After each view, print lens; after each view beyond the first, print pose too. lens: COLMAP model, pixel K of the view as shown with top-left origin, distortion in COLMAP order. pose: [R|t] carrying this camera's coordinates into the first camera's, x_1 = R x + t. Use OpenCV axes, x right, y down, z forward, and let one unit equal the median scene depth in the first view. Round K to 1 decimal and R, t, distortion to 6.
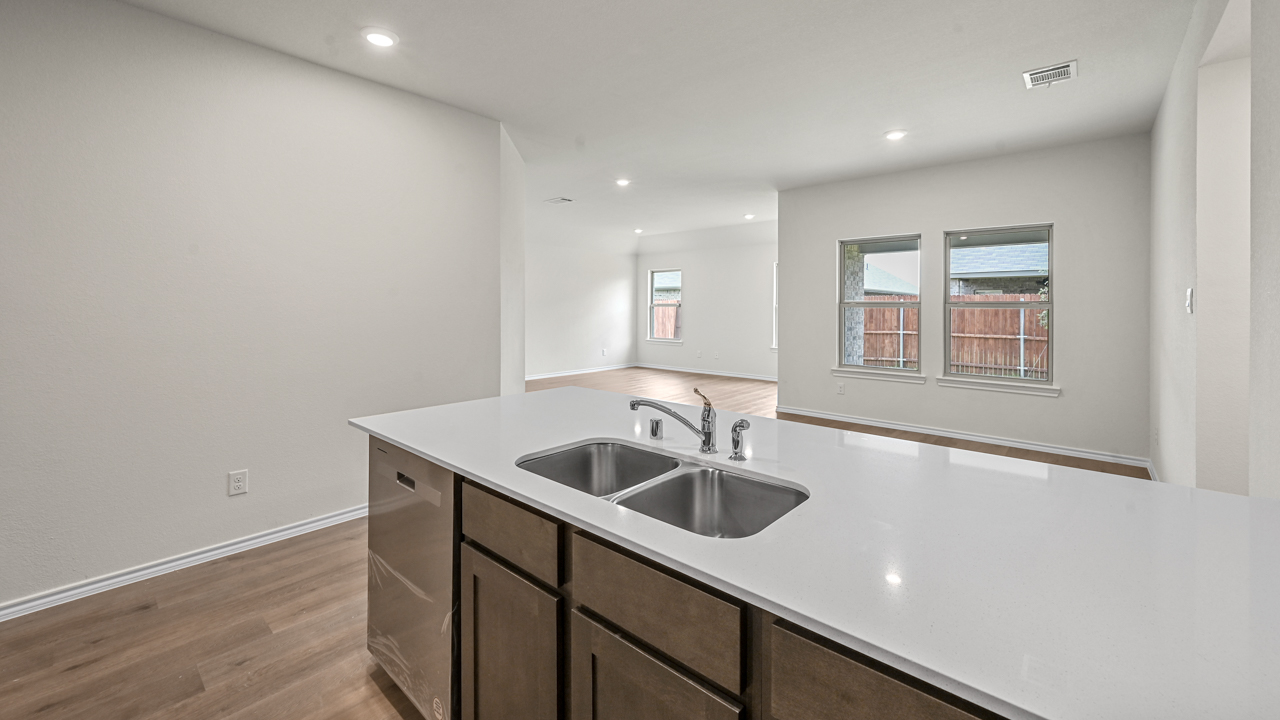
lens RADIAL K [[507.9, 0, 636.6], [0, 507.9, 307.0], [0, 0, 1]] dist [-0.001546, 0.000628]
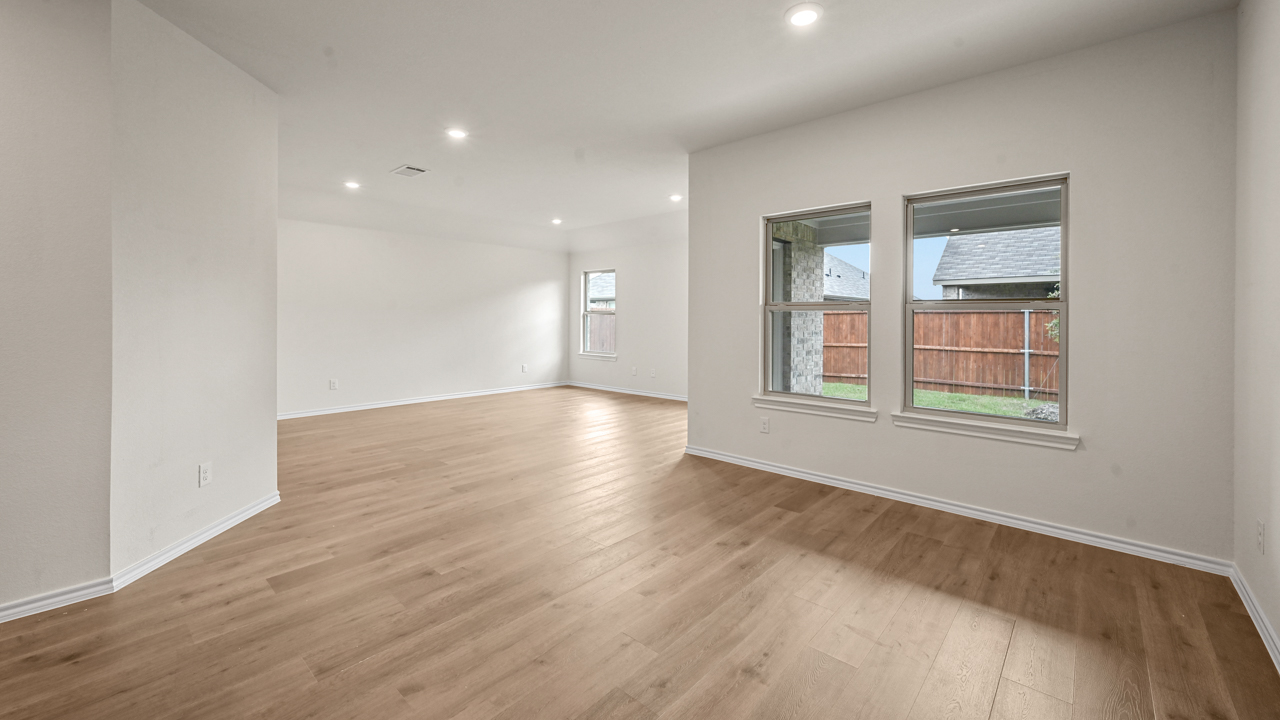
lens RADIAL K [[507.9, 0, 637.6], [0, 507.9, 319.4], [0, 0, 1]] dist [-0.001546, 0.000628]
pose [[0.999952, 0.001683, -0.009681, 0.124594], [-0.001670, 0.999998, 0.001330, 0.006690], [0.009683, -0.001314, 0.999952, 0.155444]]
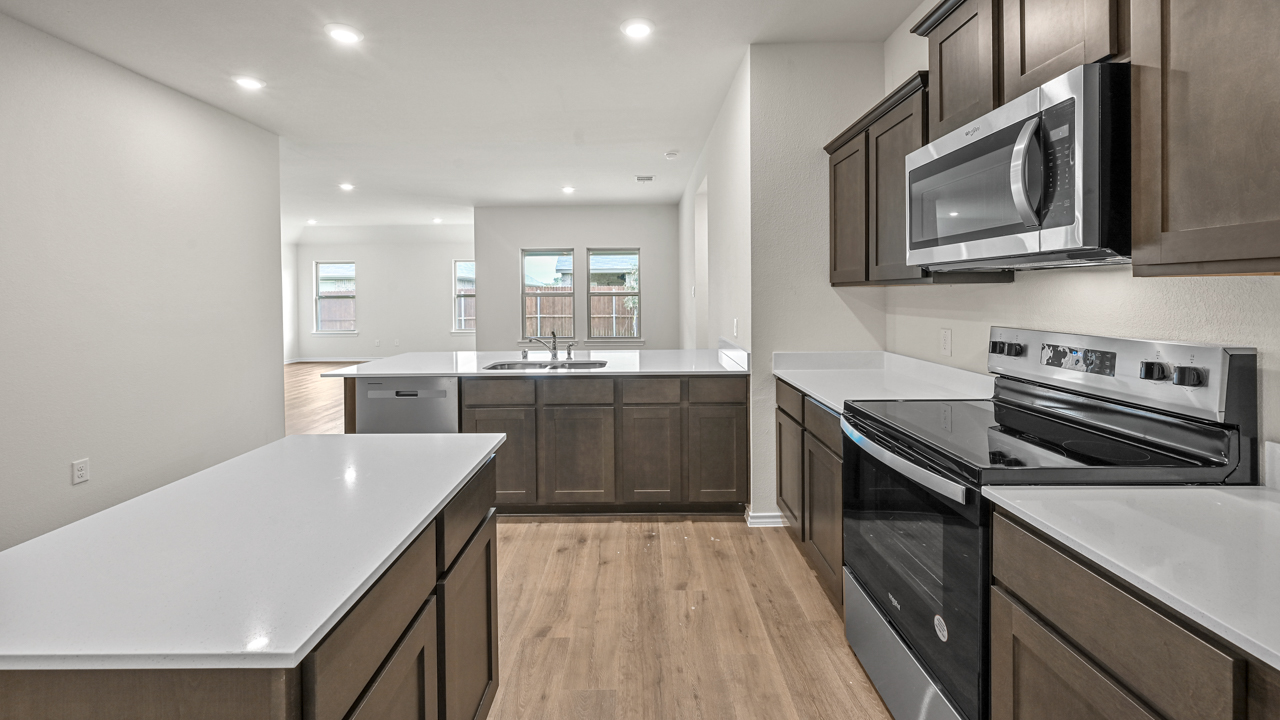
lens RADIAL K [[507.9, 0, 636.0], [0, 507.9, 297.4], [0, 0, 1]] dist [-0.001546, 0.000628]
pose [[0.751981, -0.013523, 0.659046, -0.153431], [0.012845, 0.999900, 0.005860, -0.001059], [-0.659060, 0.004059, 0.752080, -0.137577]]
